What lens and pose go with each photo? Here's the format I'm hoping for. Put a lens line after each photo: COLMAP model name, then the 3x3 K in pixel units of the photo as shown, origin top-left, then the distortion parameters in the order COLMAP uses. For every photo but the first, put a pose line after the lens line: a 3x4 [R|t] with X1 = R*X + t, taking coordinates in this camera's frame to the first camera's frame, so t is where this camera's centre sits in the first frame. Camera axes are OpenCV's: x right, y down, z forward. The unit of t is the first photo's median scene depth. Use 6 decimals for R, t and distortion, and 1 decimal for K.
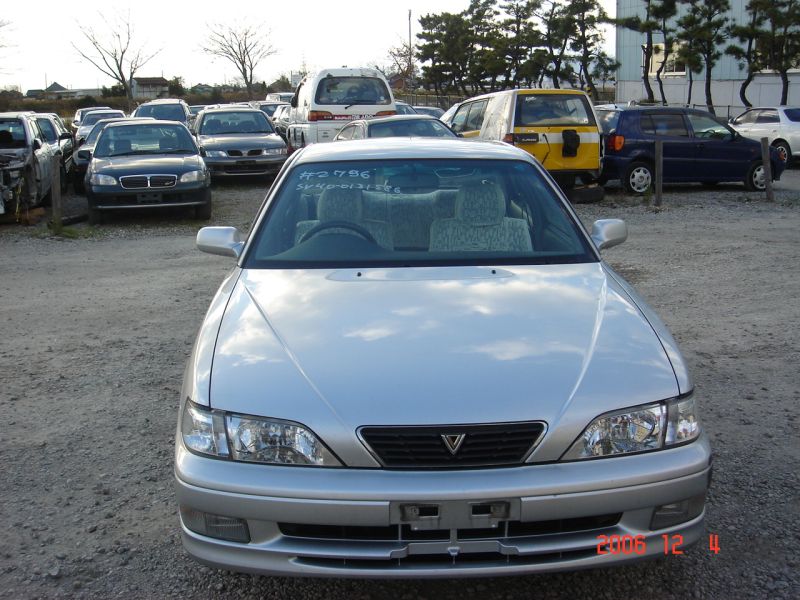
lens RADIAL K [[908.1, 0, 404.6], [0, 908.1, 300.5], [0, 0, 1]] dist [-0.116389, 0.000000]
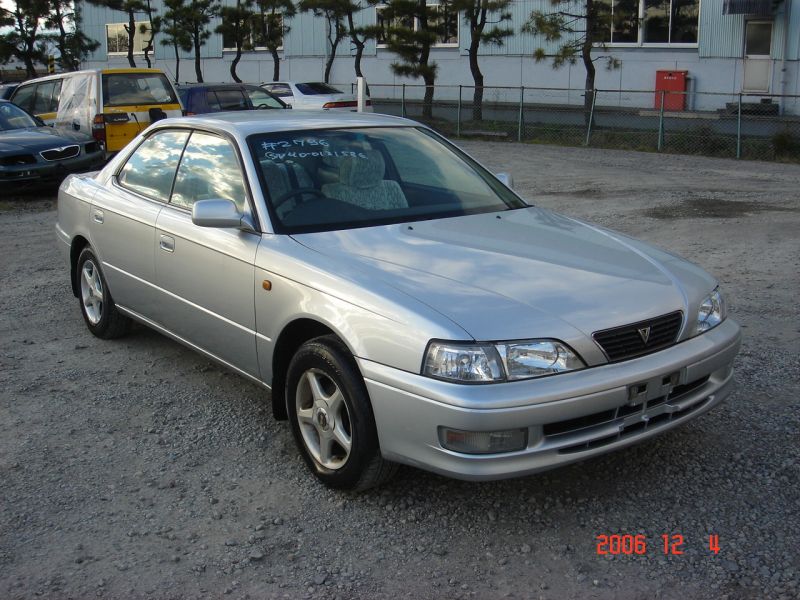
lens RADIAL K [[908.1, 0, 403.1], [0, 908.1, 302.1], [0, 0, 1]] dist [-0.116389, 0.000000]
pose [[0.820198, -0.130021, 0.557109, -0.348265], [0.116918, 0.991373, 0.059241, -0.002907], [-0.560005, 0.016546, 0.828324, 0.040484]]
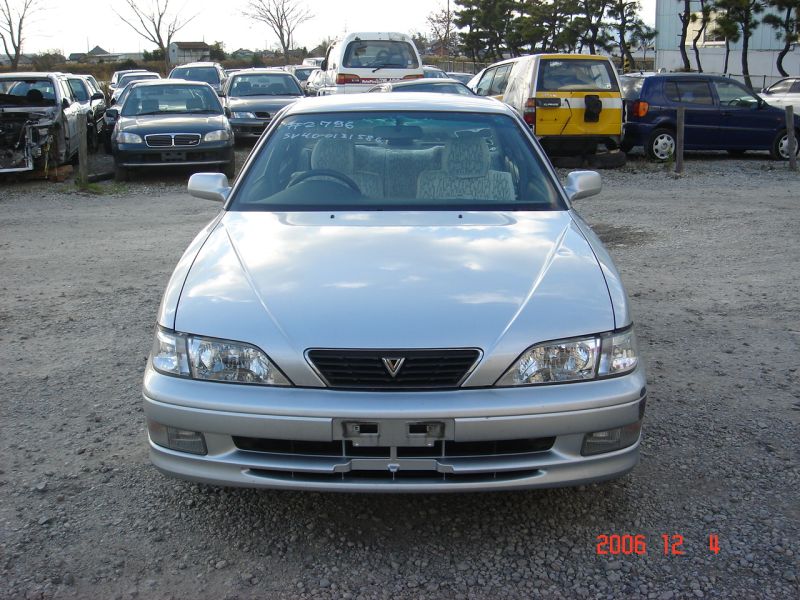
lens RADIAL K [[908.1, 0, 403.8], [0, 908.1, 299.2], [0, 0, 1]] dist [-0.116389, 0.000000]
pose [[0.998933, 0.020035, -0.041620, 0.039755], [-0.018635, 0.999256, 0.033759, 0.015056], [0.042265, -0.032947, 0.998563, -0.026437]]
